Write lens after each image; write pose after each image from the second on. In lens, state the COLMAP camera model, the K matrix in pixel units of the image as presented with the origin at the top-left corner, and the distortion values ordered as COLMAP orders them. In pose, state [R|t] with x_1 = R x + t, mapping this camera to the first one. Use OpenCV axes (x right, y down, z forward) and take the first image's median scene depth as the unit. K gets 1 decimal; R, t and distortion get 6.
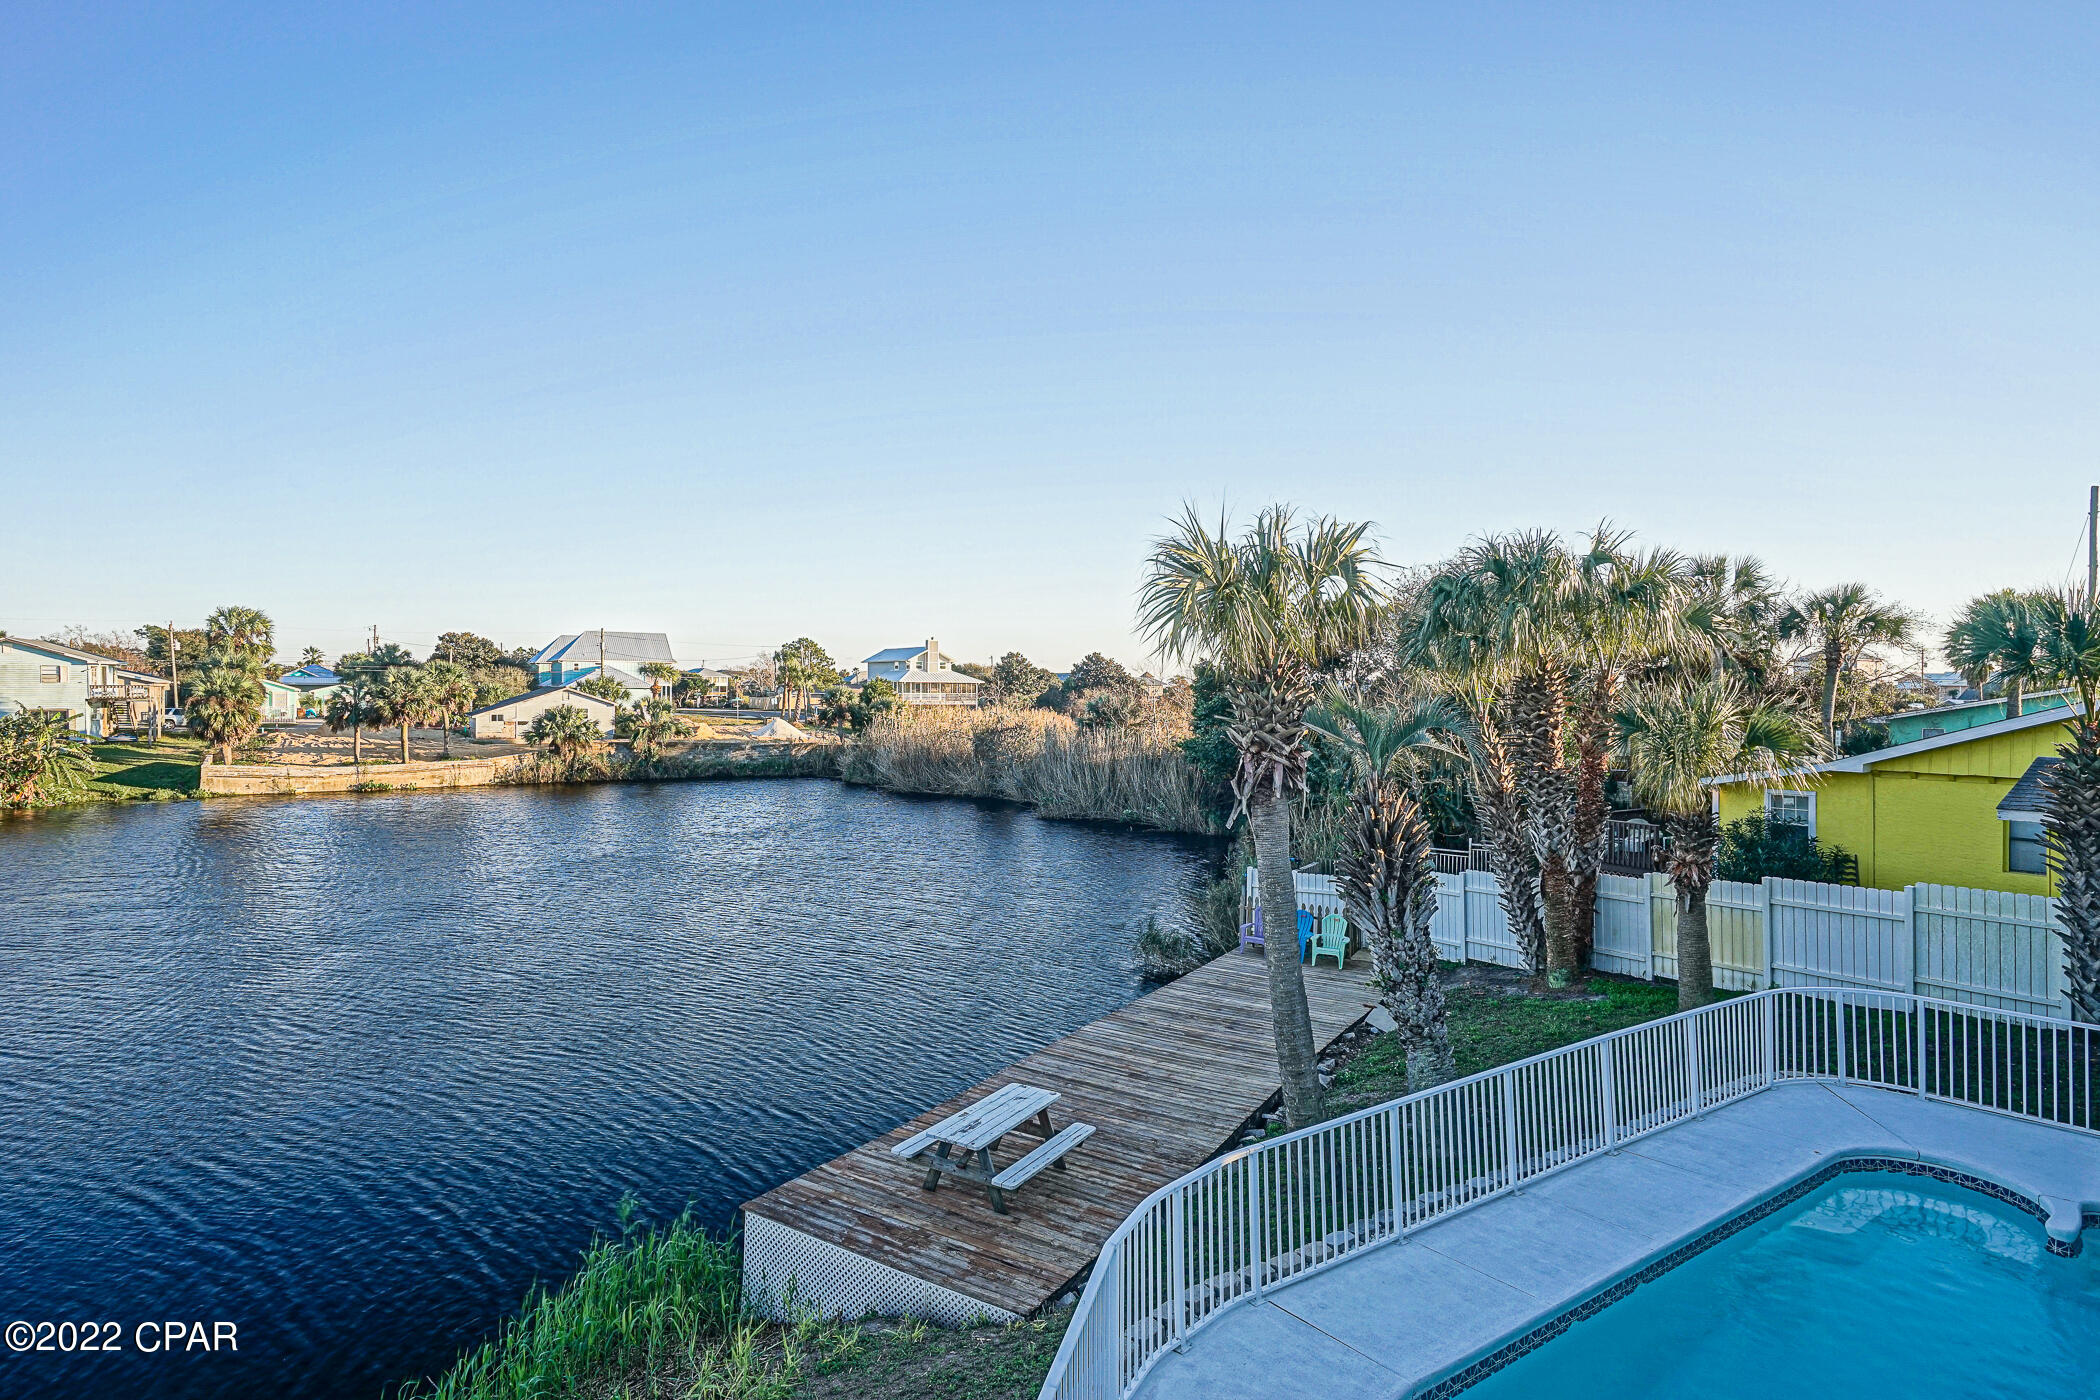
lens RADIAL K [[1110.5, 0, 1050.0], [0, 1110.5, 700.0], [0, 0, 1]] dist [0.016177, -0.000816]
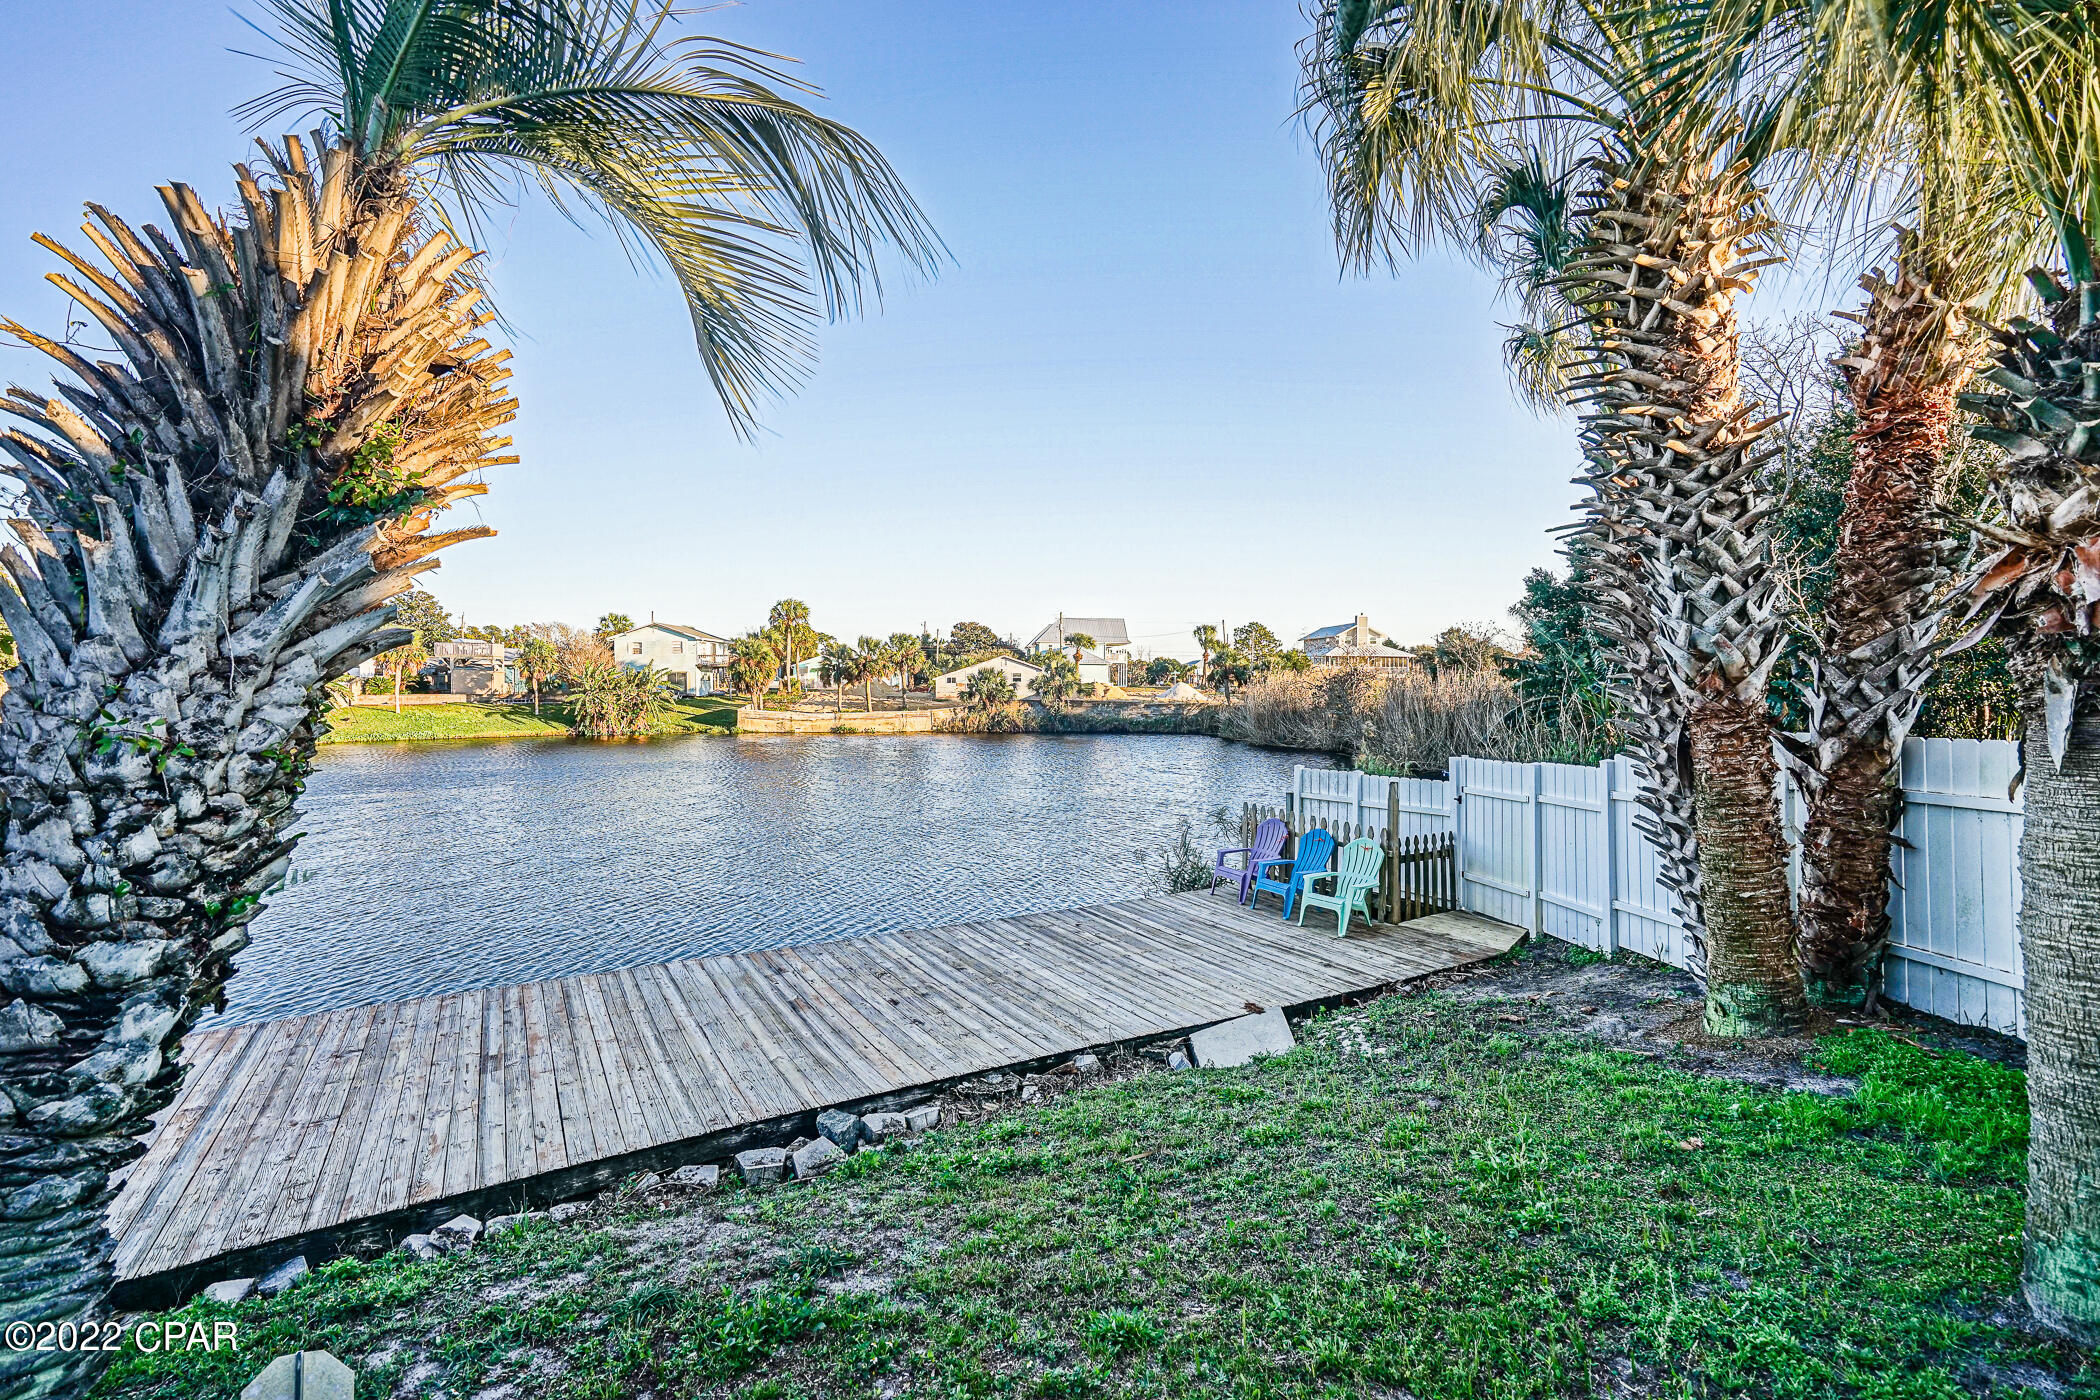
lens RADIAL K [[950.1, 0, 1050.0], [0, 950.1, 700.0], [0, 0, 1]] dist [0.001174, 0.007472]
pose [[0.882364, 0.003967, -0.470552, 0.099599], [-0.001429, 0.999982, 0.005751, 0.036145], [0.470566, -0.004402, 0.882354, 0.152772]]
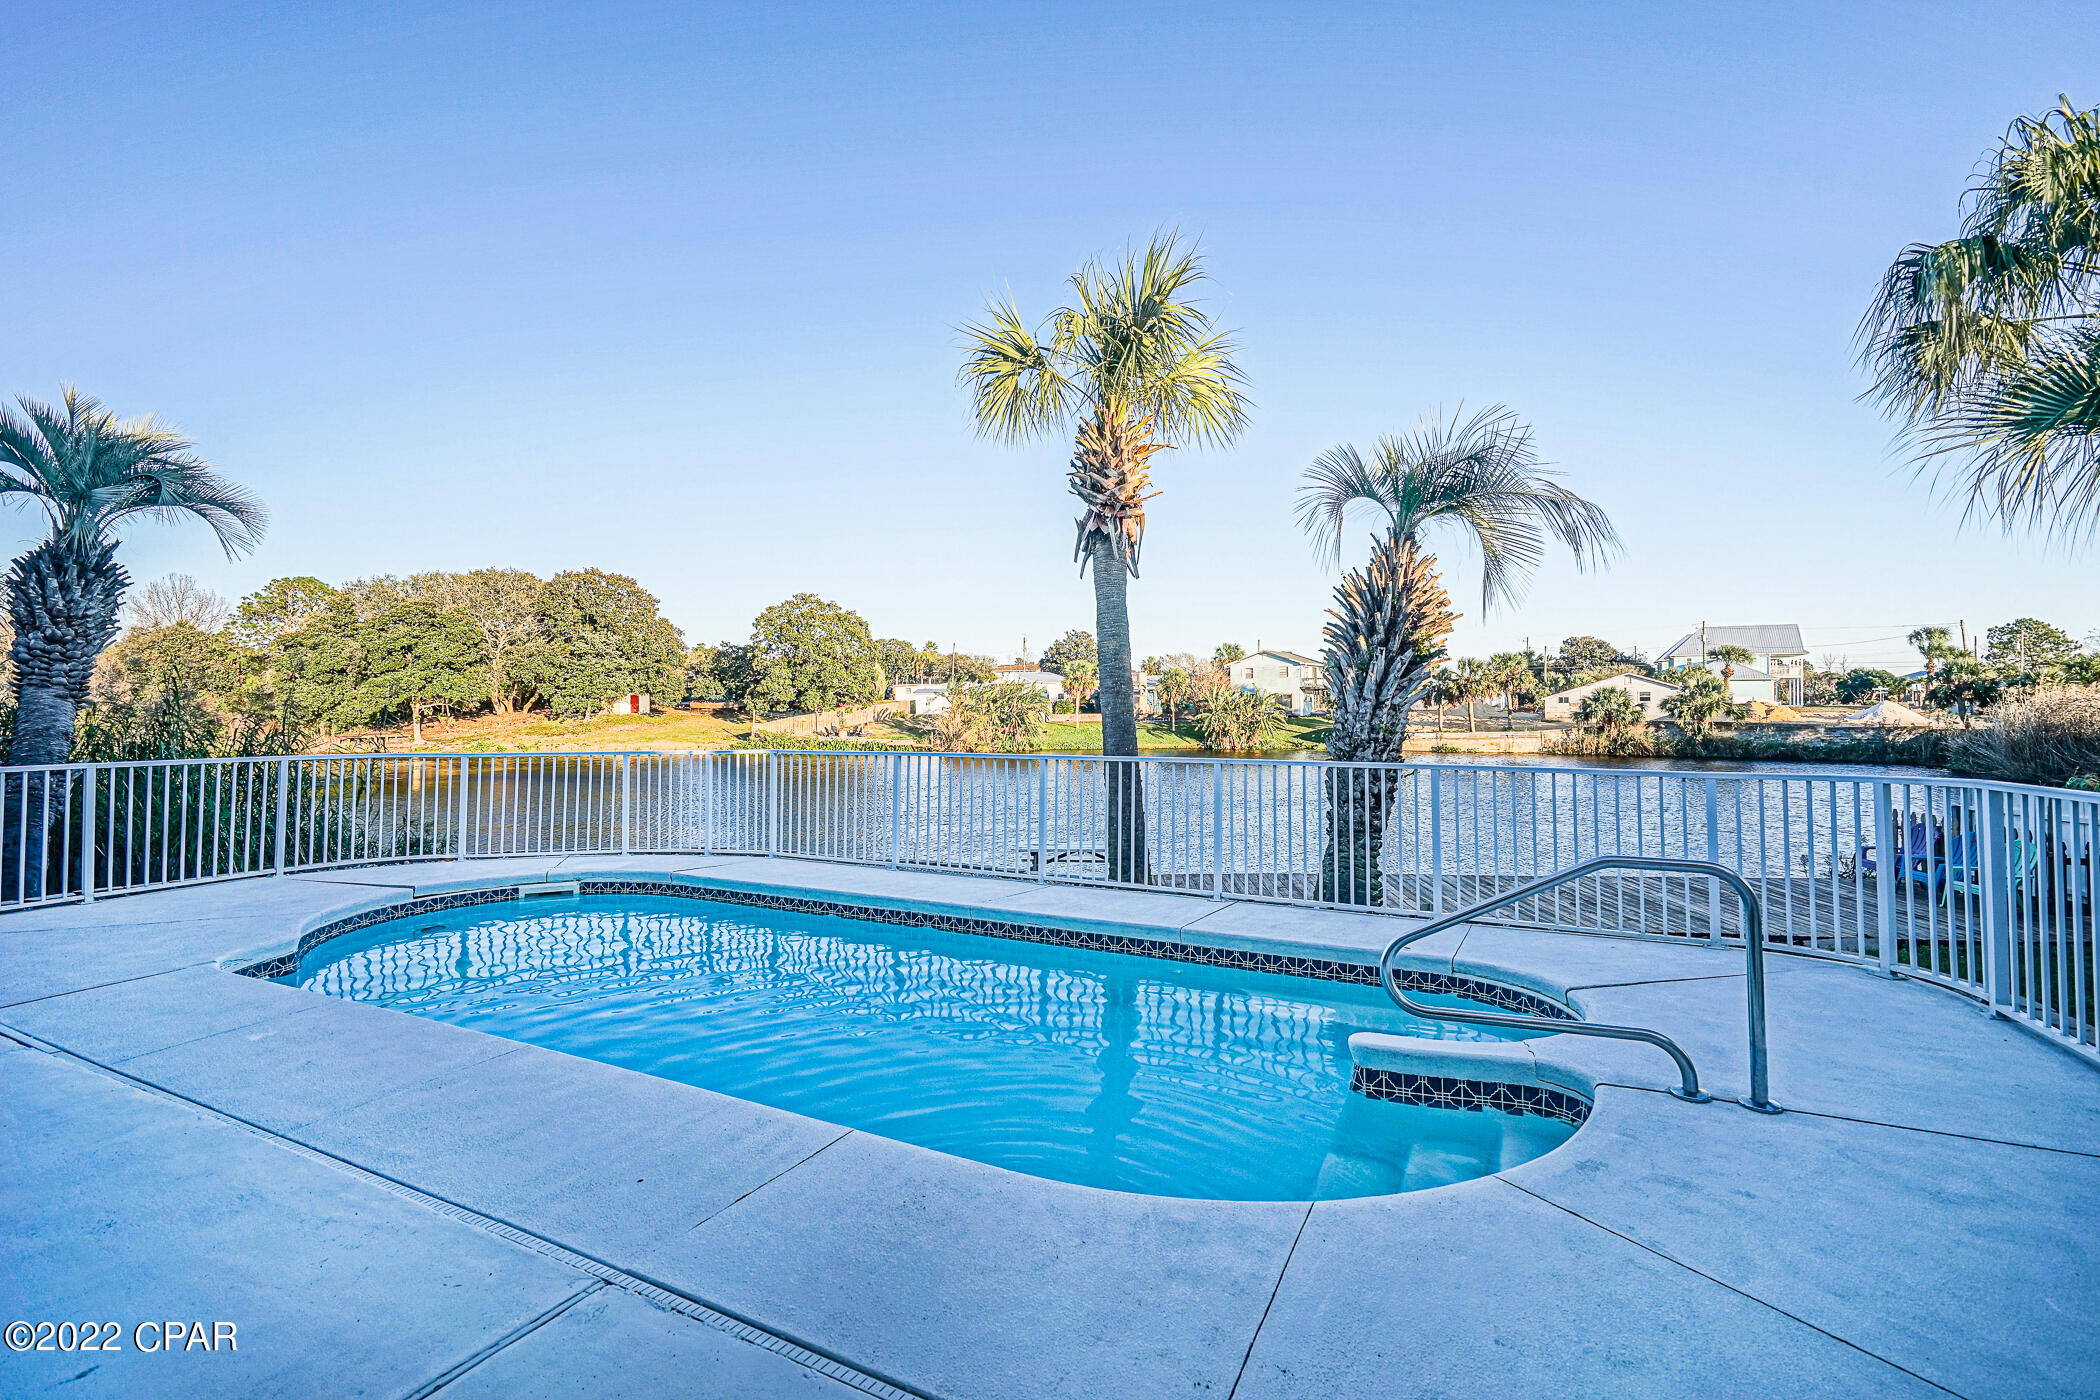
lens RADIAL K [[950.1, 0, 1050.0], [0, 950.1, 700.0], [0, 0, 1]] dist [0.001174, 0.007472]
pose [[0.470205, -0.009923, -0.882501, 0.141111], [-0.004142, 0.999901, -0.013450, 0.036005], [0.882547, 0.009980, 0.470118, 0.075740]]
